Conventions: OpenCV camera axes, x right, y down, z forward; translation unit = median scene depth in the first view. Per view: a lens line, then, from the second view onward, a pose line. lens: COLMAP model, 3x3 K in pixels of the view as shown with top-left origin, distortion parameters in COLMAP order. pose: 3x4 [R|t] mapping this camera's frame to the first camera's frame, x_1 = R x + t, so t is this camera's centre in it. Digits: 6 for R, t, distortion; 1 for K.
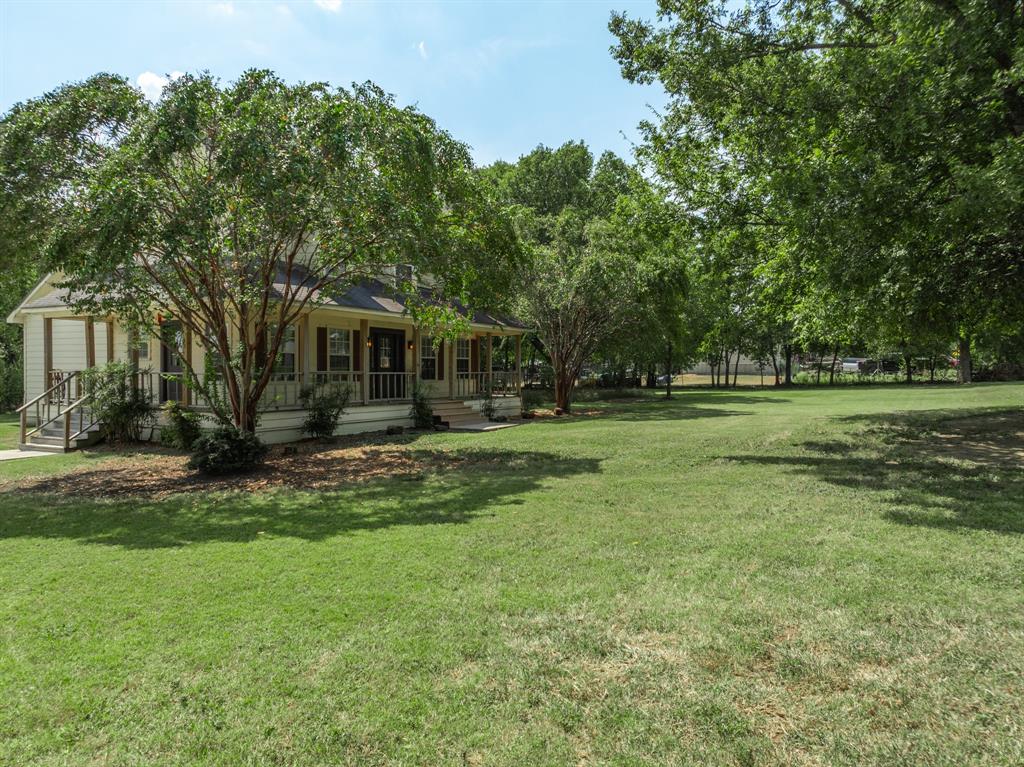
lens RADIAL K [[718.4, 0, 514.8], [0, 718.4, 382.1], [0, 0, 1]] dist [-0.035355, 0.024011]
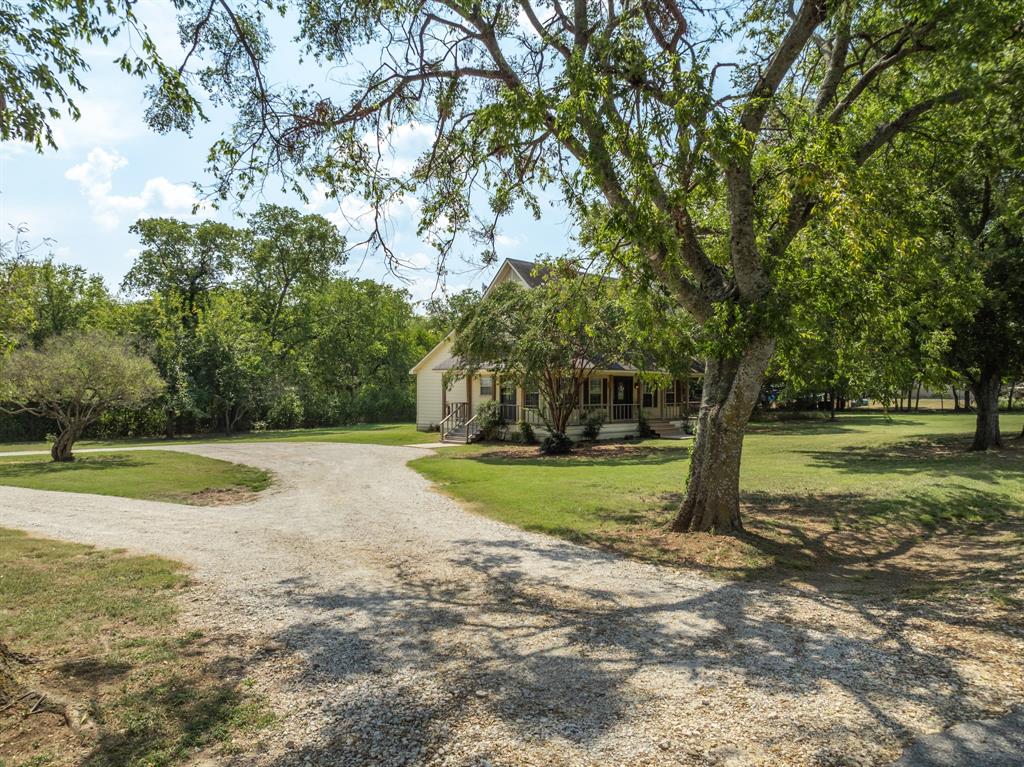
lens RADIAL K [[718.4, 0, 514.8], [0, 718.4, 382.1], [0, 0, 1]] dist [-0.035355, 0.024011]
pose [[0.956033, -0.001887, -0.293253, 0.080895], [-0.004574, 0.999762, -0.021344, -0.029530], [0.293223, 0.021747, 0.955797, -0.755082]]
